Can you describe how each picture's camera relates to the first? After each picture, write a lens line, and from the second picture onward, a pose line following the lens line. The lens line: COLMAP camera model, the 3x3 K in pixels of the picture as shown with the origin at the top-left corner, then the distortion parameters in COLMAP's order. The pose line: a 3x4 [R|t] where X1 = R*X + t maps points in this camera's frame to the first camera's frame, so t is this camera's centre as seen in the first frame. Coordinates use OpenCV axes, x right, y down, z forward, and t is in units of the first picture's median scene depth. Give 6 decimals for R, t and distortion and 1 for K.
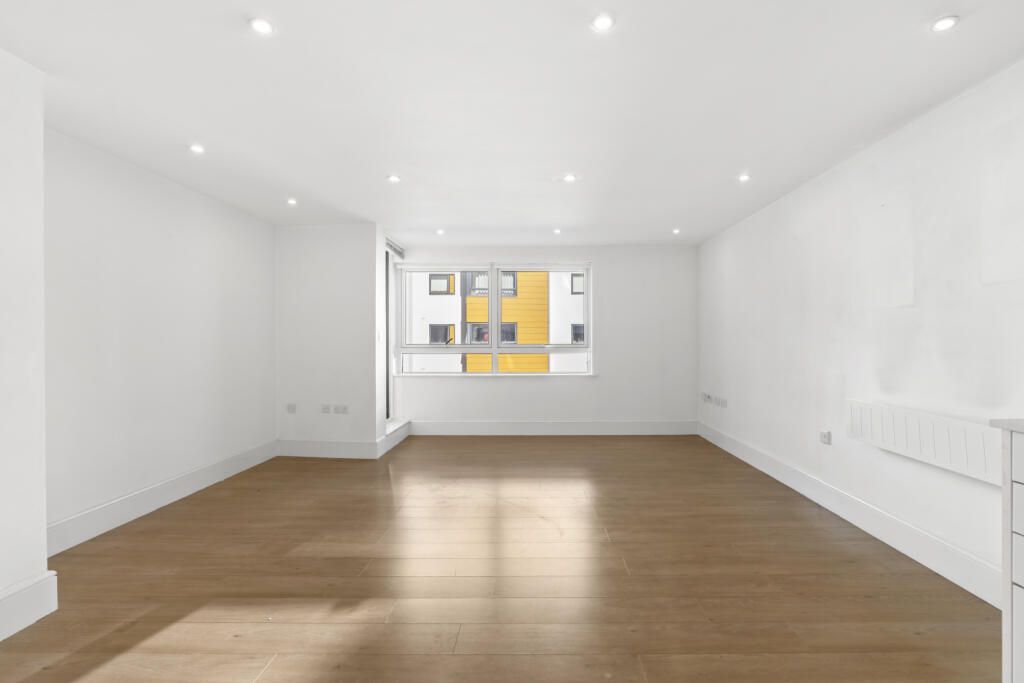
lens RADIAL K [[489.0, 0, 531.7], [0, 489.0, 339.0], [0, 0, 1]] dist [-0.001931, 0.000619]
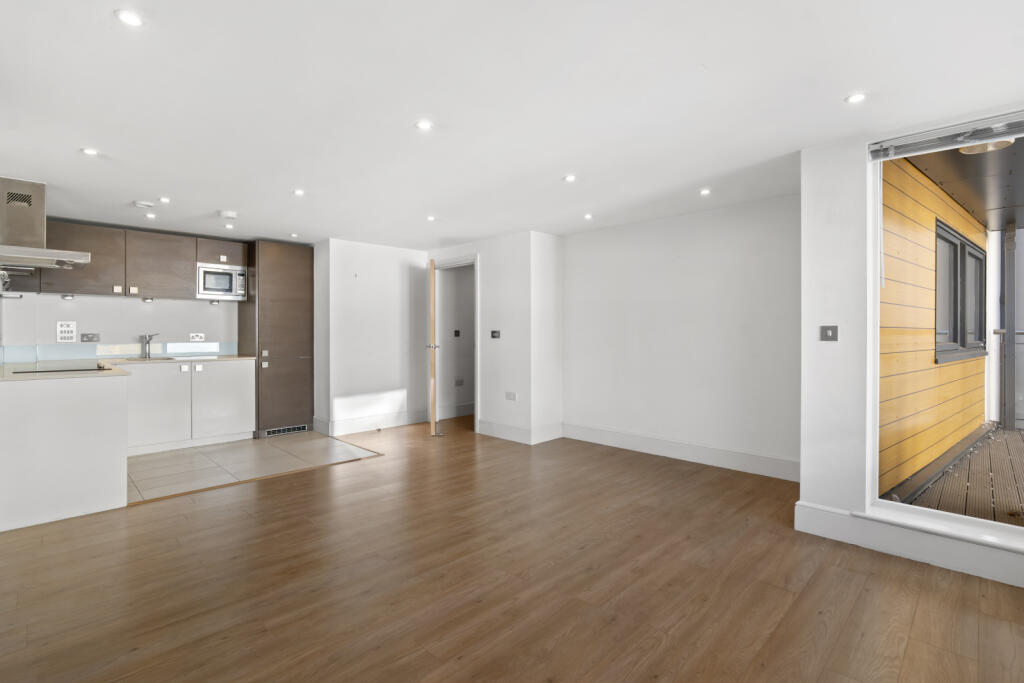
lens RADIAL K [[481.5, 0, 505.7], [0, 481.5, 340.7], [0, 0, 1]] dist [-0.000765, 0.000251]
pose [[-0.710667, 0.016479, -0.703336, 0.344903], [0.004867, 0.999817, 0.018508, -0.008431], [0.703512, 0.009730, -0.710617, 1.095097]]
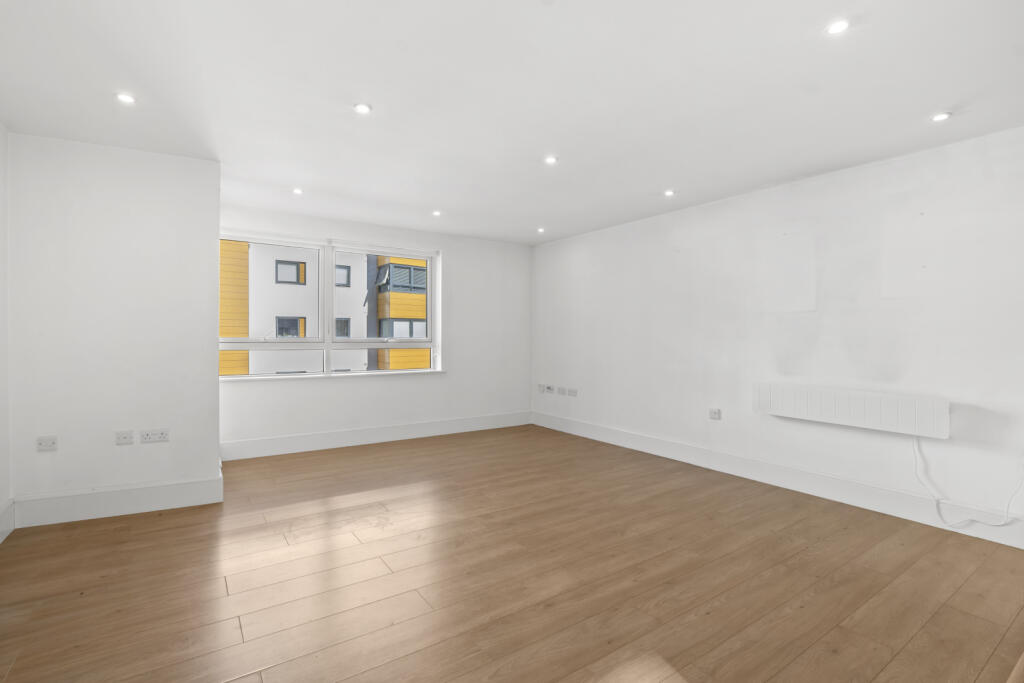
lens RADIAL K [[481.5, 0, 505.7], [0, 481.5, 340.7], [0, 0, 1]] dist [-0.000765, 0.000251]
pose [[0.823600, 0.001373, 0.567170, -0.350563], [-0.008597, 0.999912, 0.010064, 0.005039], [-0.567106, -0.013164, 0.823539, 0.195602]]
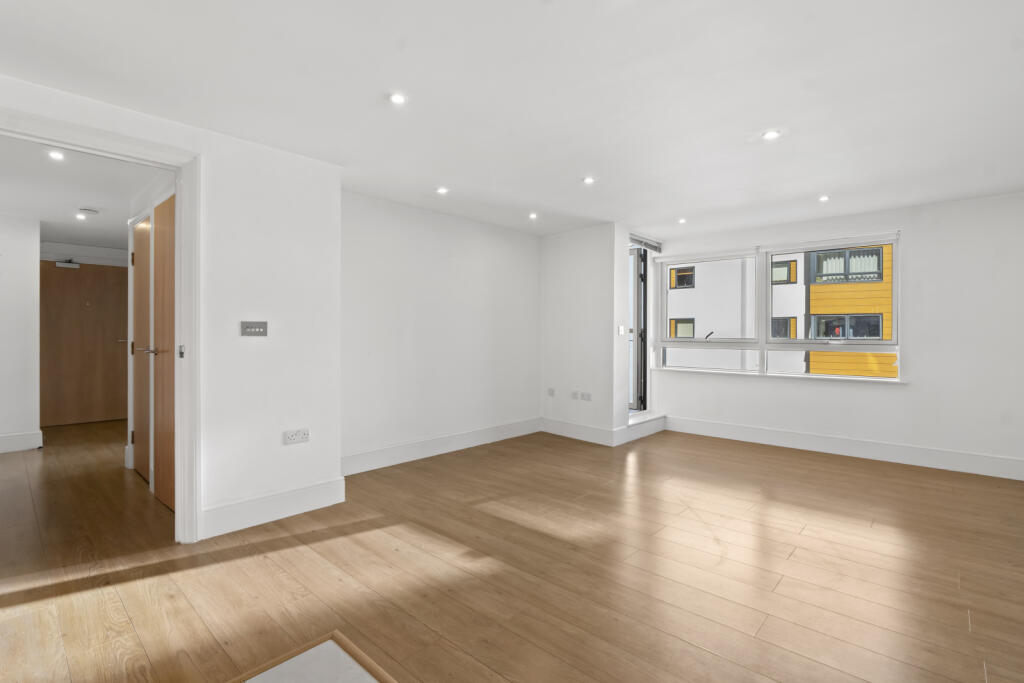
lens RADIAL K [[481.2, 0, 515.0], [0, 481.2, 330.4], [0, 0, 1]] dist [-0.007726, -0.000085]
pose [[0.746431, -0.000708, -0.665462, 0.199600], [-0.003472, 0.999982, -0.004959, 0.001302], [0.665454, 0.006012, 0.746415, 0.082258]]
